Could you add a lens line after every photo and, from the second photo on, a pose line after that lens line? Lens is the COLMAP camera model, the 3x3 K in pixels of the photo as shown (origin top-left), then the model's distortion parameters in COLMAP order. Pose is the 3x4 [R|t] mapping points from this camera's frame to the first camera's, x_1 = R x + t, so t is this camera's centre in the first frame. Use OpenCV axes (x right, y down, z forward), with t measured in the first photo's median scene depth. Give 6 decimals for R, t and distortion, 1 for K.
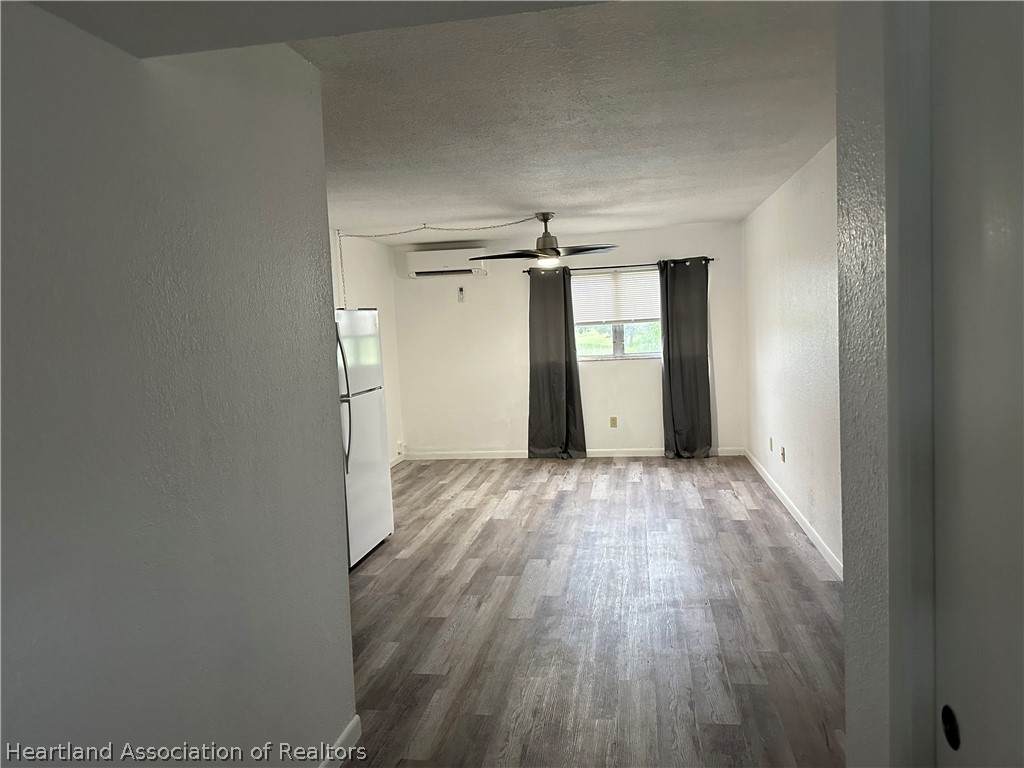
lens RADIAL K [[732.3, 0, 512.3], [0, 732.3, 383.6], [0, 0, 1]] dist [0.003625, -0.006633]
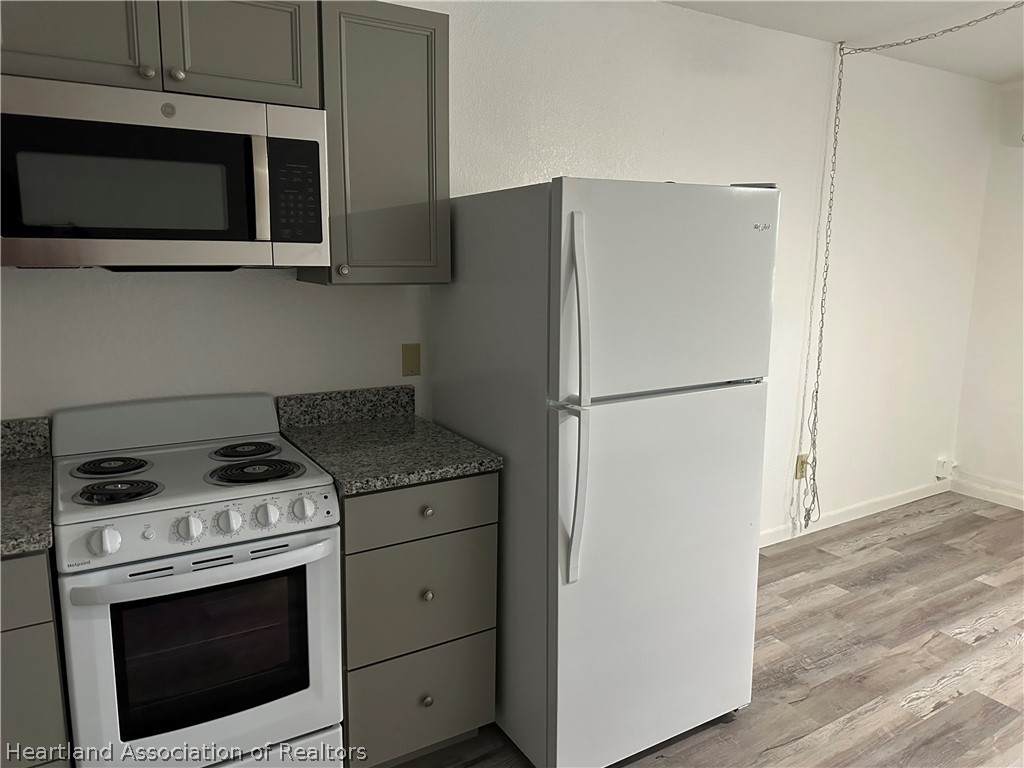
lens RADIAL K [[732.3, 0, 510.9], [0, 732.3, 377.4], [0, 0, 1]] dist [0.003625, -0.006633]
pose [[0.656877, 0.158649, -0.737118, 0.033639], [-0.080364, 0.986776, 0.140767, -0.038751], [0.749702, -0.033229, 0.660940, 0.564183]]
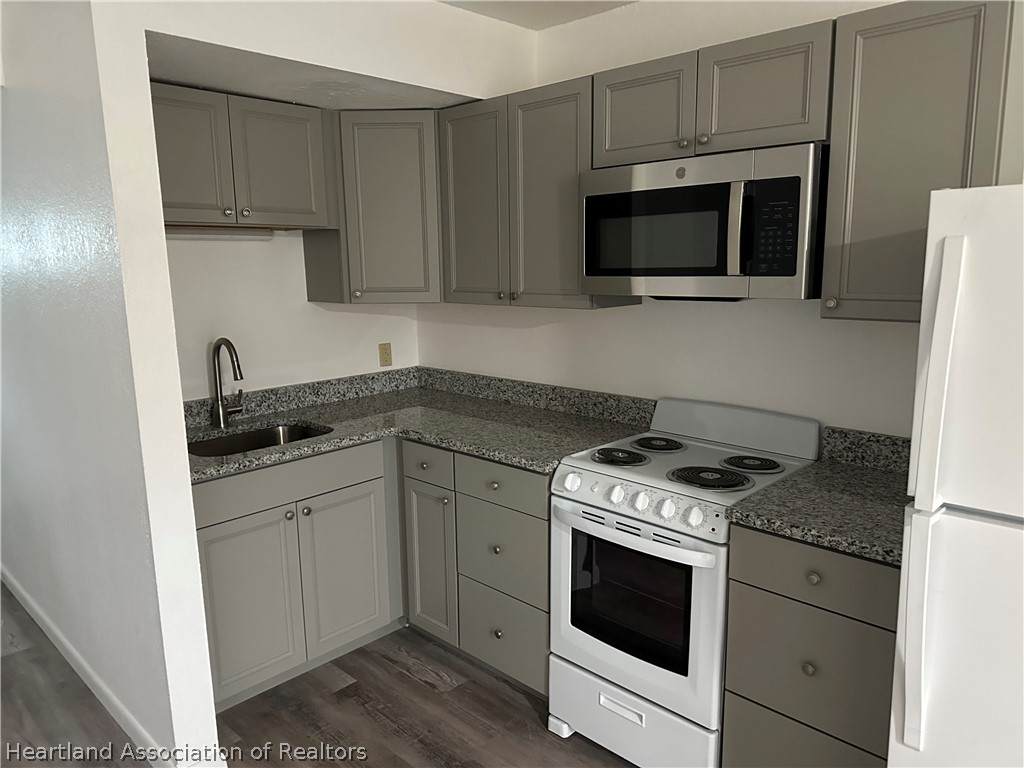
lens RADIAL K [[732.3, 0, 510.0], [0, 732.3, 389.6], [0, 0, 1]] dist [0.003625, -0.006633]
pose [[-0.608568, 0.172422, -0.774543, 0.066206], [-0.021566, 0.972152, 0.233357, -0.069541], [0.793209, 0.158718, -0.587902, 0.818419]]
